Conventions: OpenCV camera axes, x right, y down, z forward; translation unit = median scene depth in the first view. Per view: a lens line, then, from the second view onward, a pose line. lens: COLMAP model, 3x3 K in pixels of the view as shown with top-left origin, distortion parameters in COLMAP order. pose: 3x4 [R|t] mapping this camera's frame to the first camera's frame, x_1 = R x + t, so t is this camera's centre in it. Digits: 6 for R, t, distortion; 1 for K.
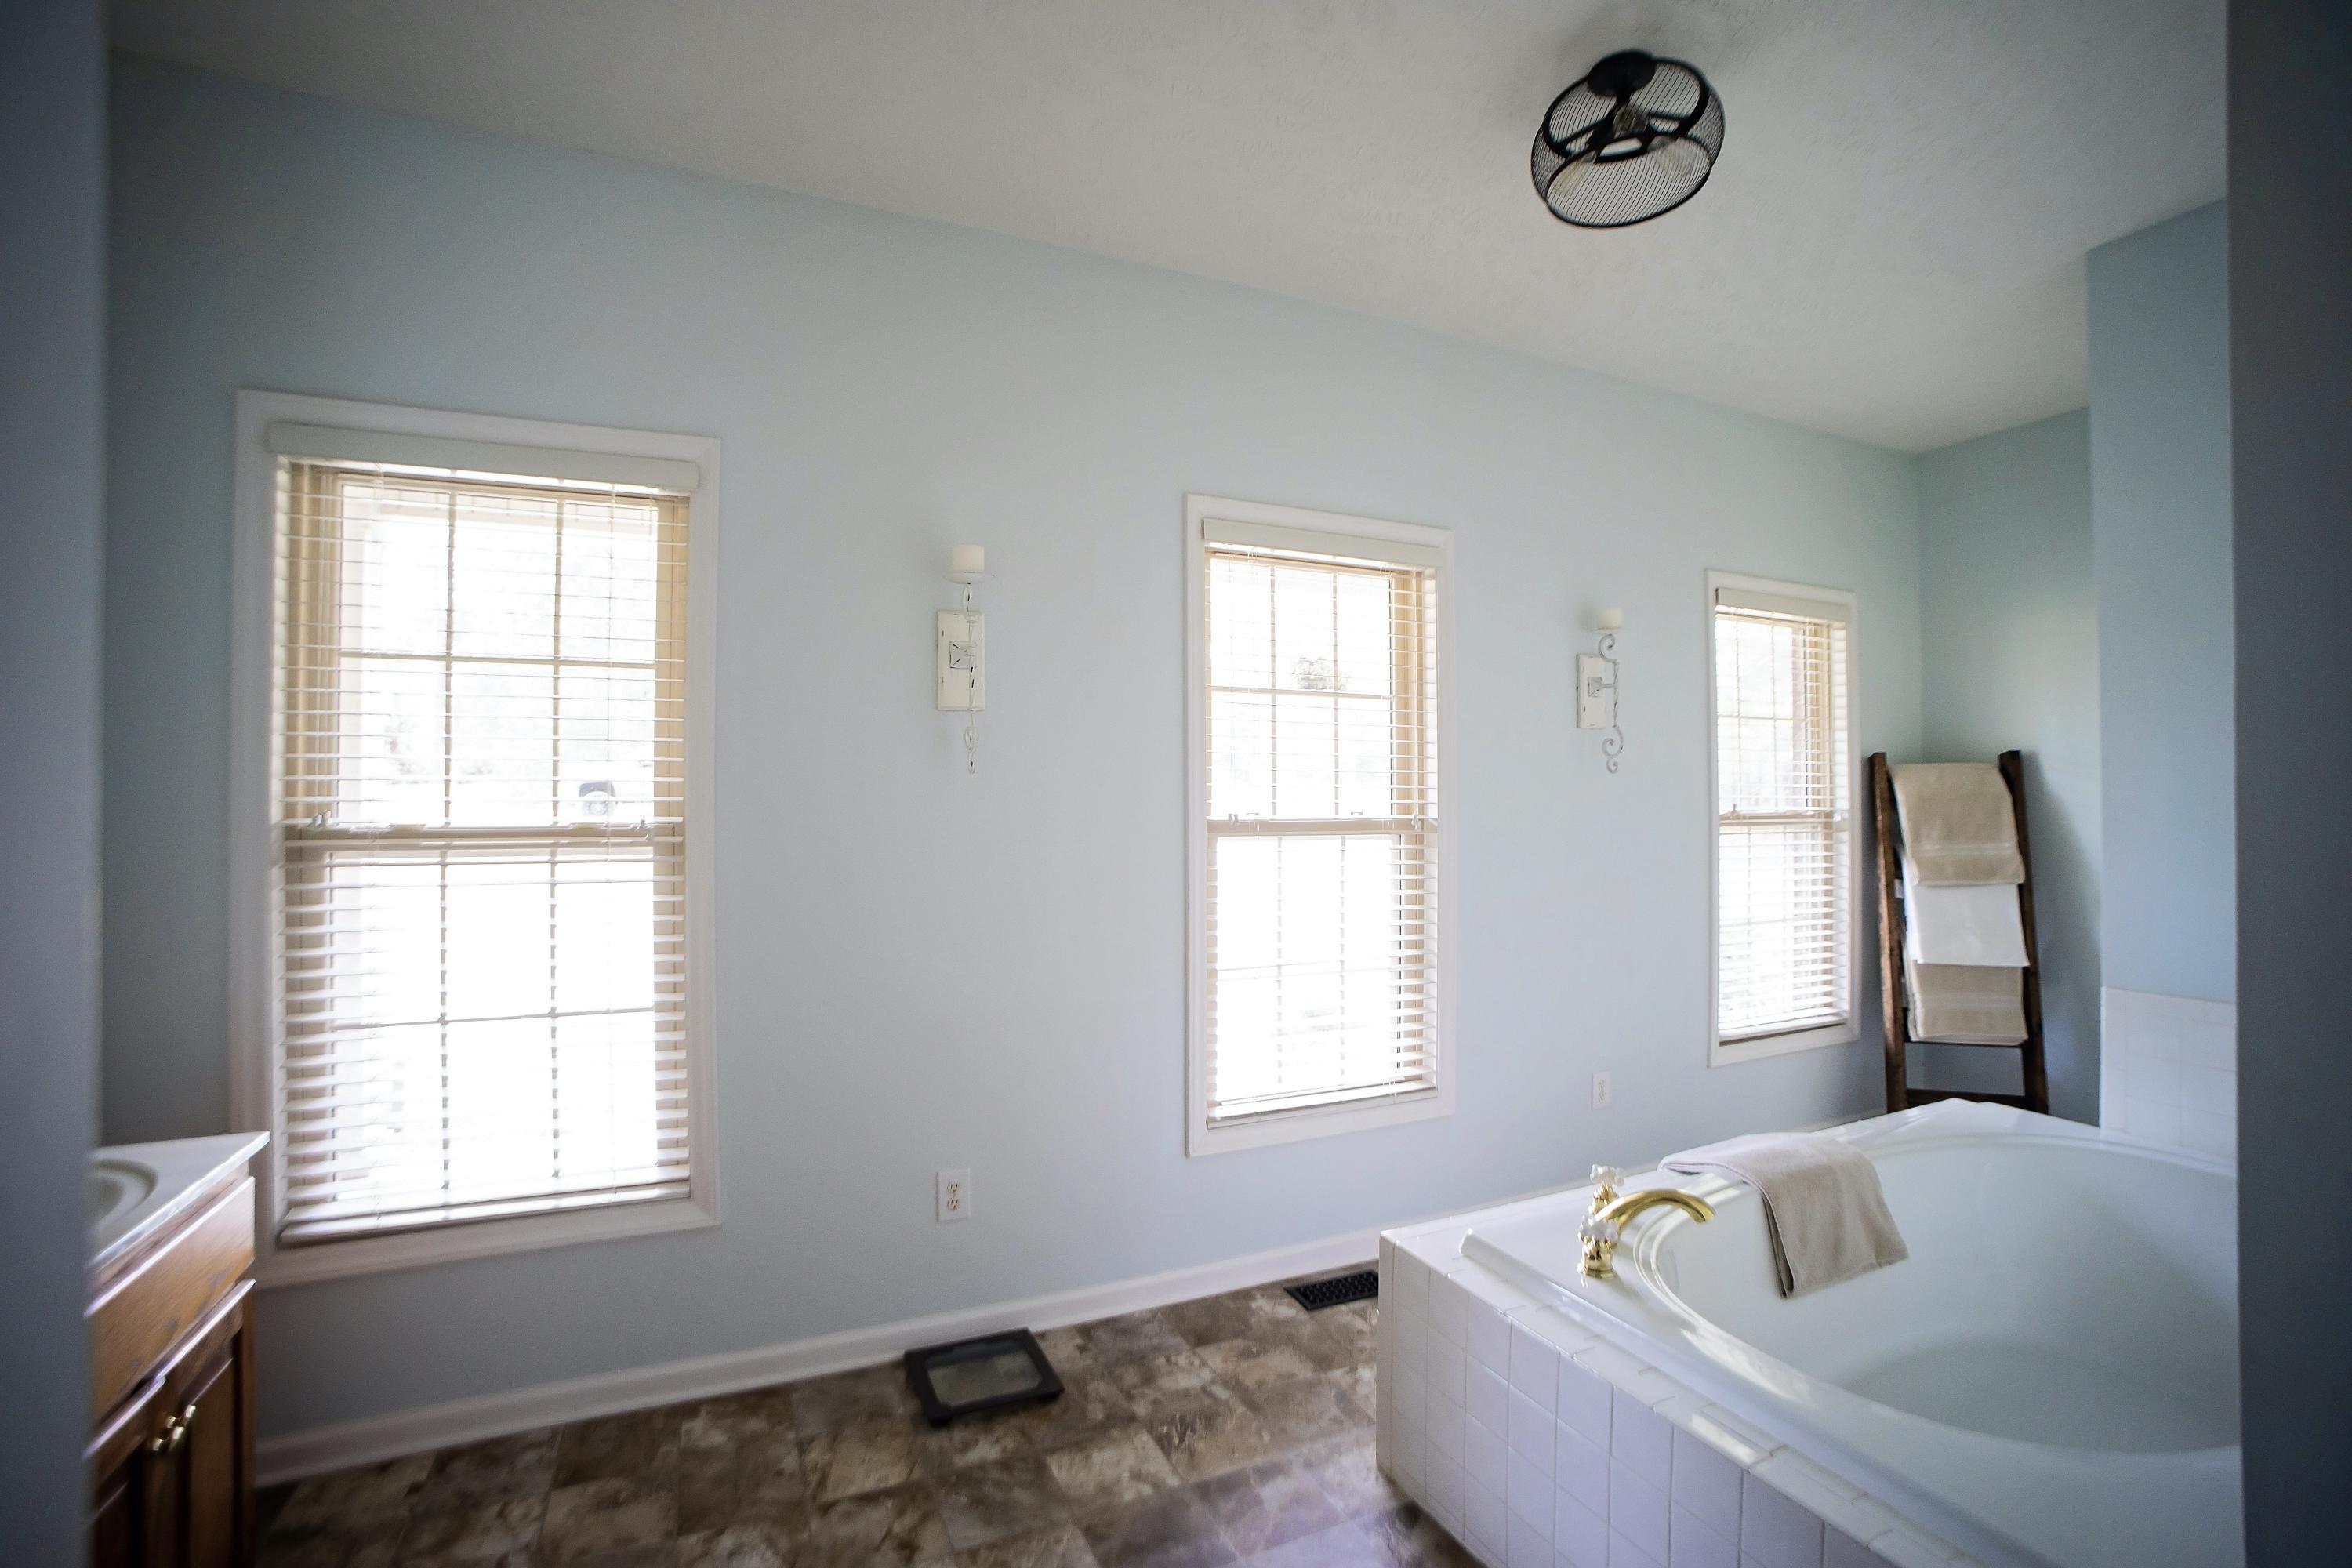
lens RADIAL K [[1052.3, 0, 1181.6], [0, 1052.3, 791.2], [0, 0, 1]] dist [-0.107730, 0.042765]
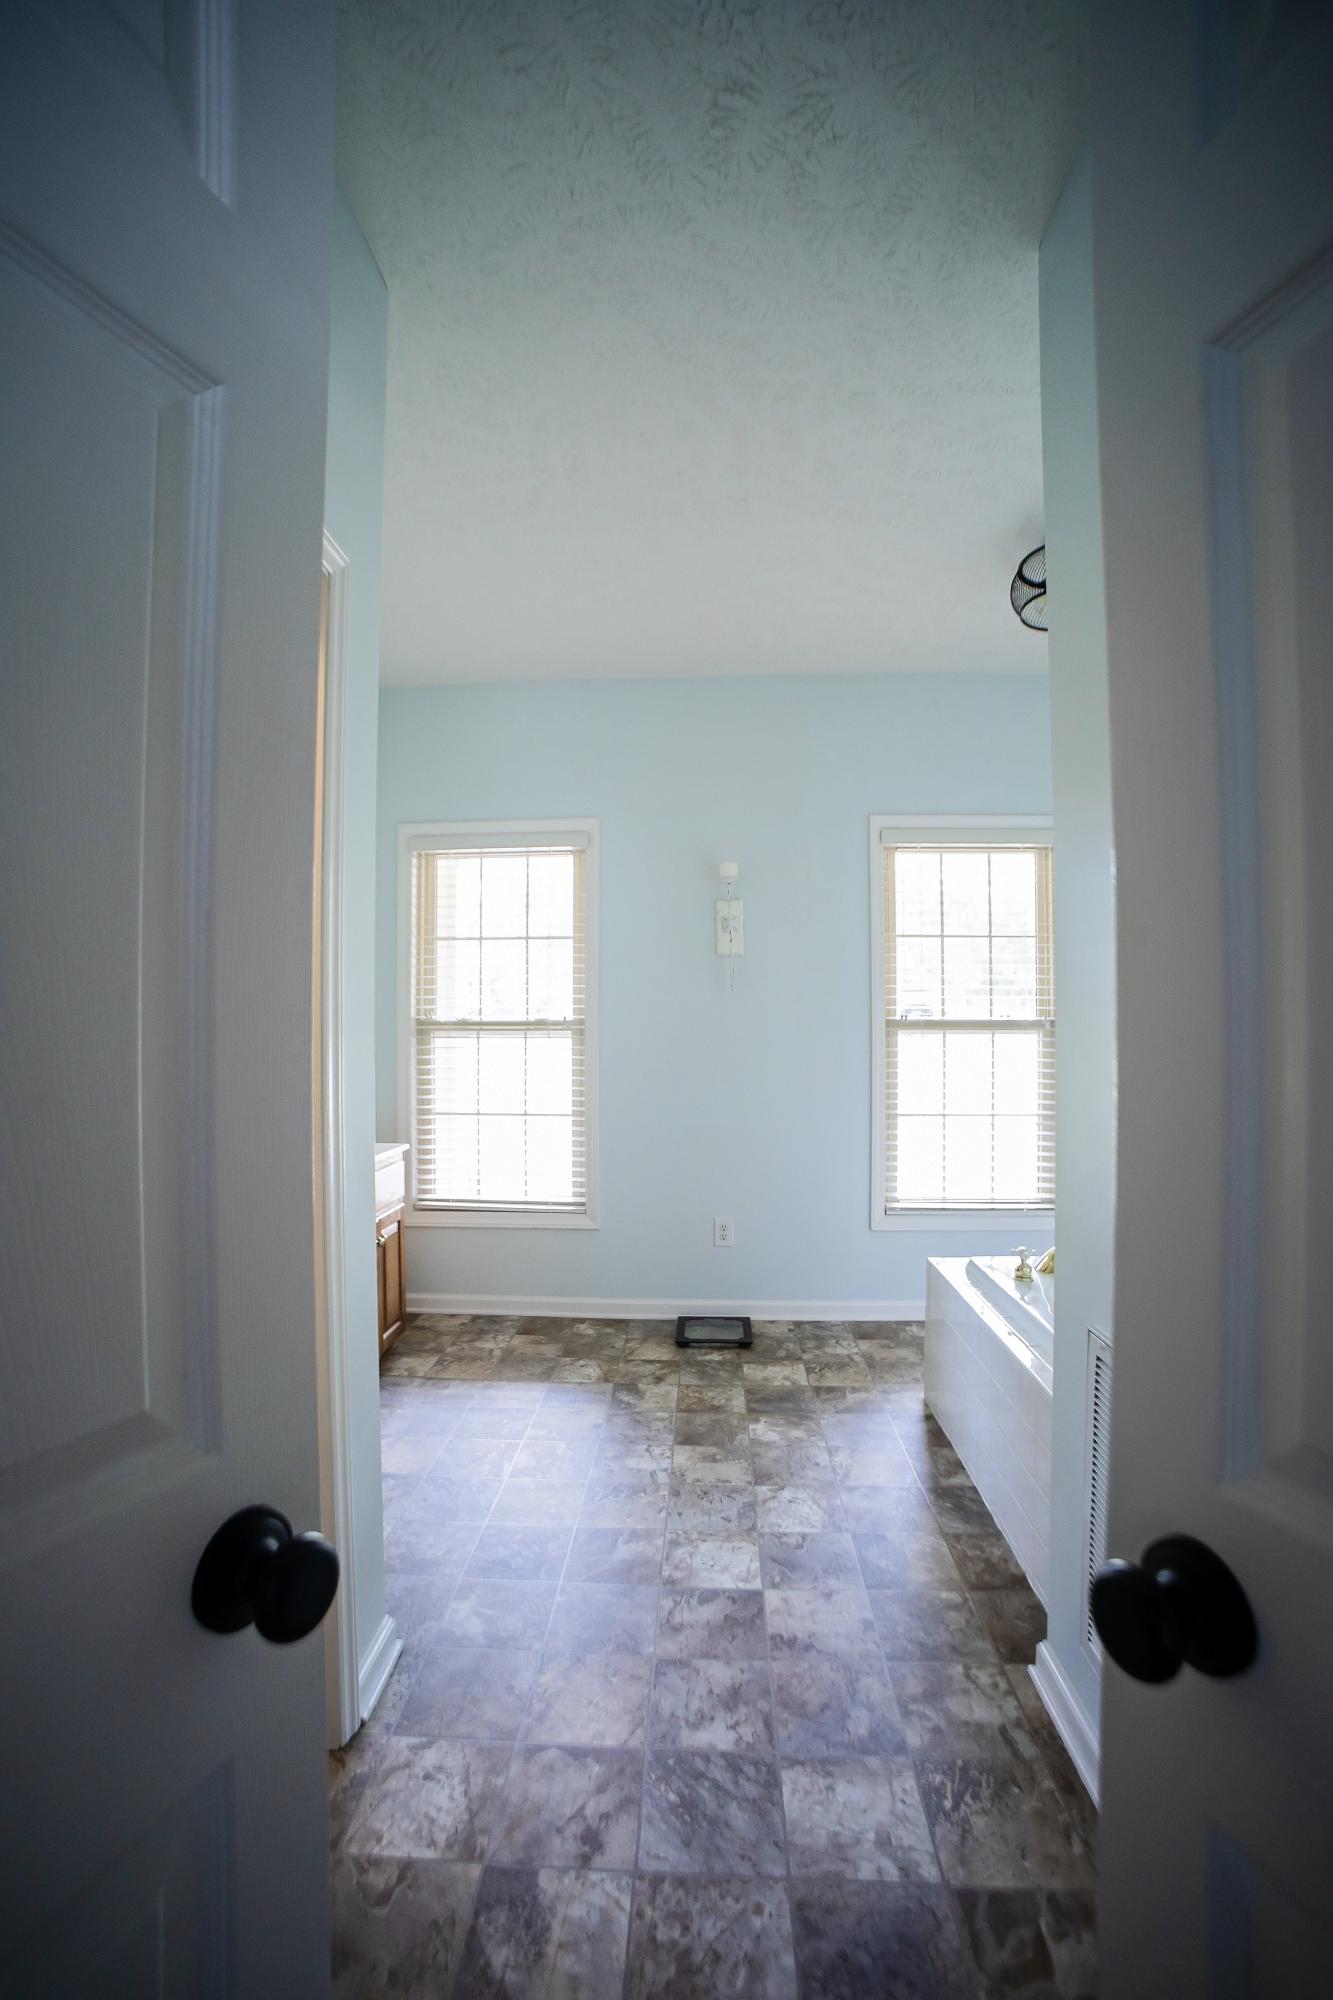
lens RADIAL K [[895.0, 0, 656.1], [0, 895.0, 1028.7], [0, 0, 1]] dist [-0.107895, 0.042636]
pose [[0.882259, 0.001577, -0.470762, 0.445065], [0.003469, 0.999945, 0.009851, 0.035085], [0.470752, -0.010324, 0.882205, -0.443468]]
